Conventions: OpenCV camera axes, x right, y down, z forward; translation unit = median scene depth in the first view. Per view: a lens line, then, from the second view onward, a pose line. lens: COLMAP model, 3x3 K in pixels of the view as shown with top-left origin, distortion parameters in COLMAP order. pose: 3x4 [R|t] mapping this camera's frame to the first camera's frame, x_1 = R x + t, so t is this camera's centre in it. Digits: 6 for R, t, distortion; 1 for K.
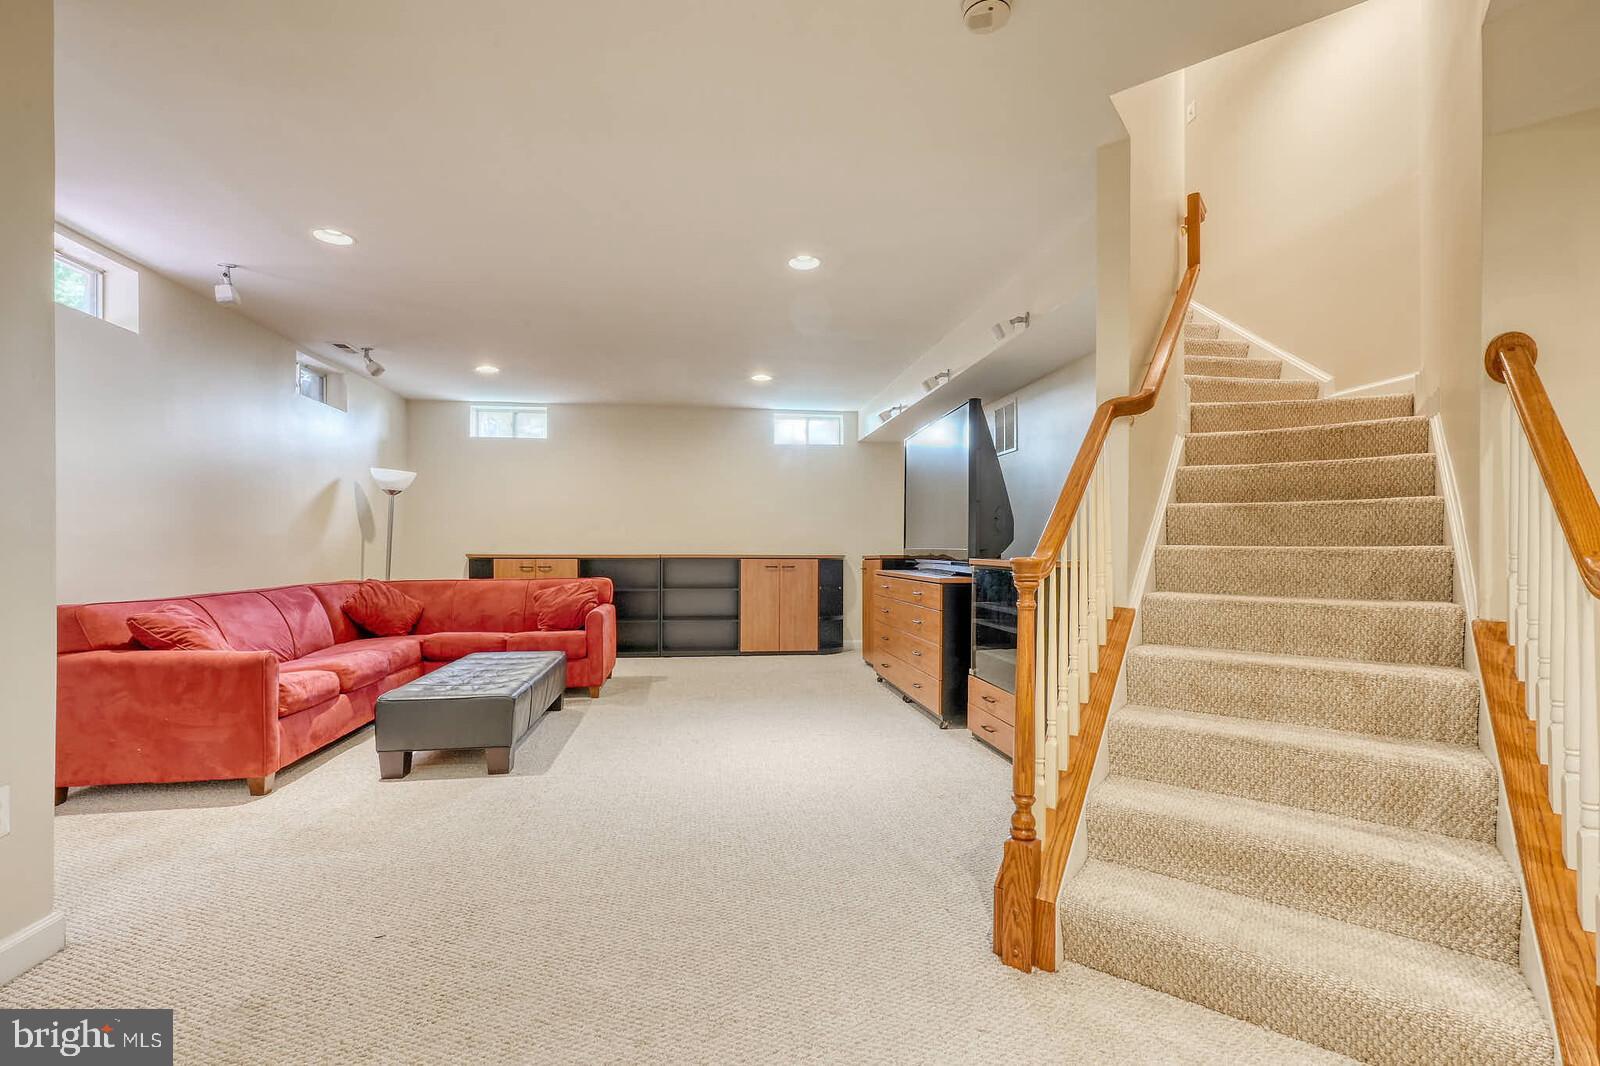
lens RADIAL K [[711.1, 0, 802.3], [0, 711.1, 543.0], [0, 0, 1]] dist [-0.003886, 0.000163]
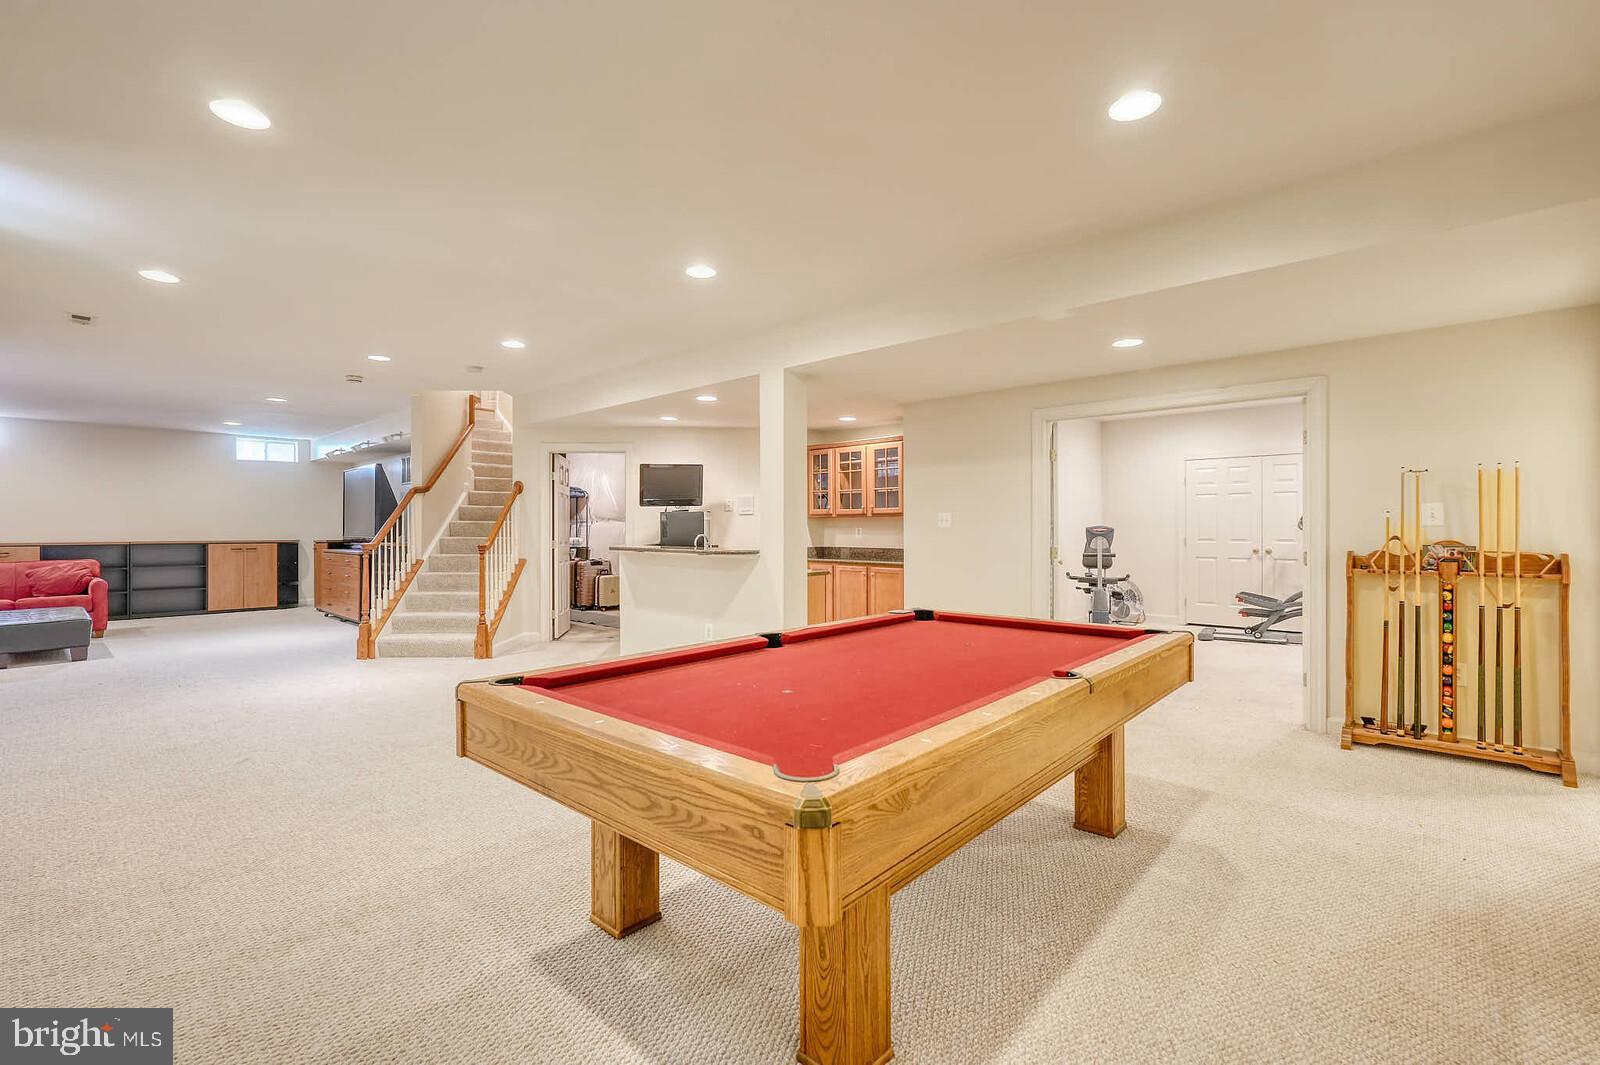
lens RADIAL K [[711.1, 0, 797.2], [0, 711.1, 529.1], [0, 0, 1]] dist [-0.003886, 0.000163]
pose [[0.779778, -0.002623, 0.626050, -0.057957], [-0.003283, 0.999960, 0.008278, -0.021822], [-0.626047, -0.008510, 0.779739, -0.808247]]
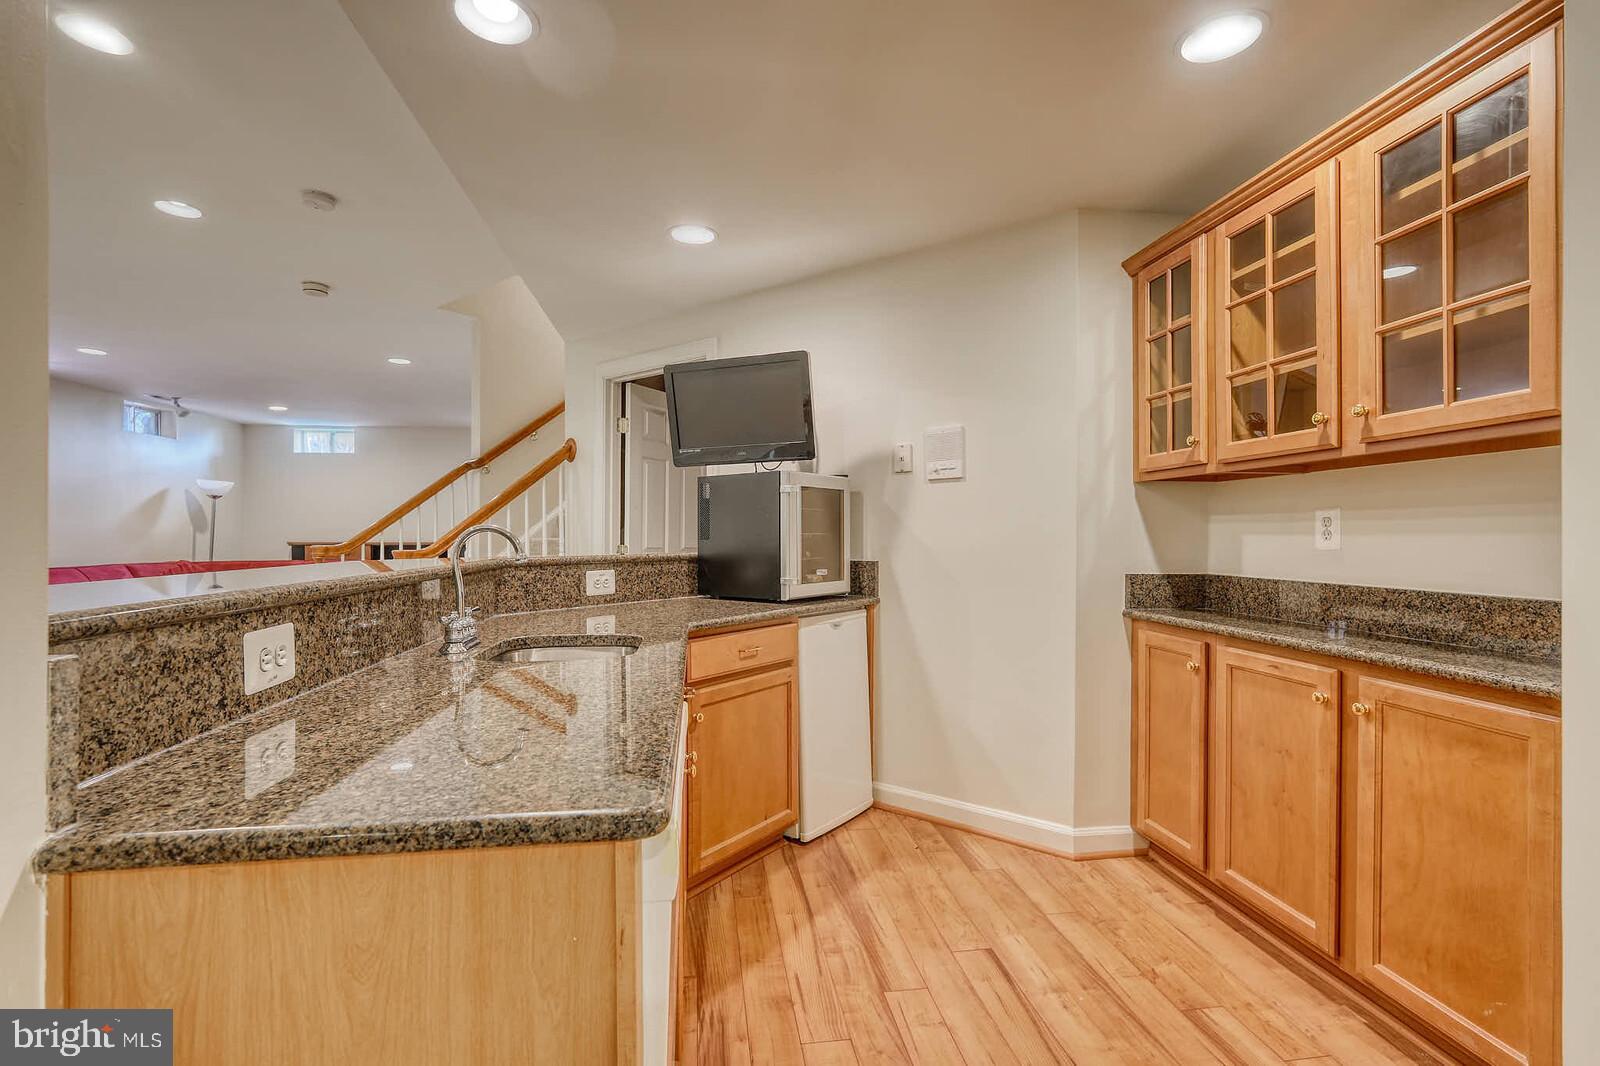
lens RADIAL K [[711.1, 0, 798.2], [0, 711.1, 536.1], [0, 0, 1]] dist [-0.003886, 0.000163]
pose [[0.999535, -0.003263, -0.030334, 0.513906], [0.003646, 0.999914, 0.012567, -0.008006], [0.030290, -0.012672, 0.999461, -0.293248]]
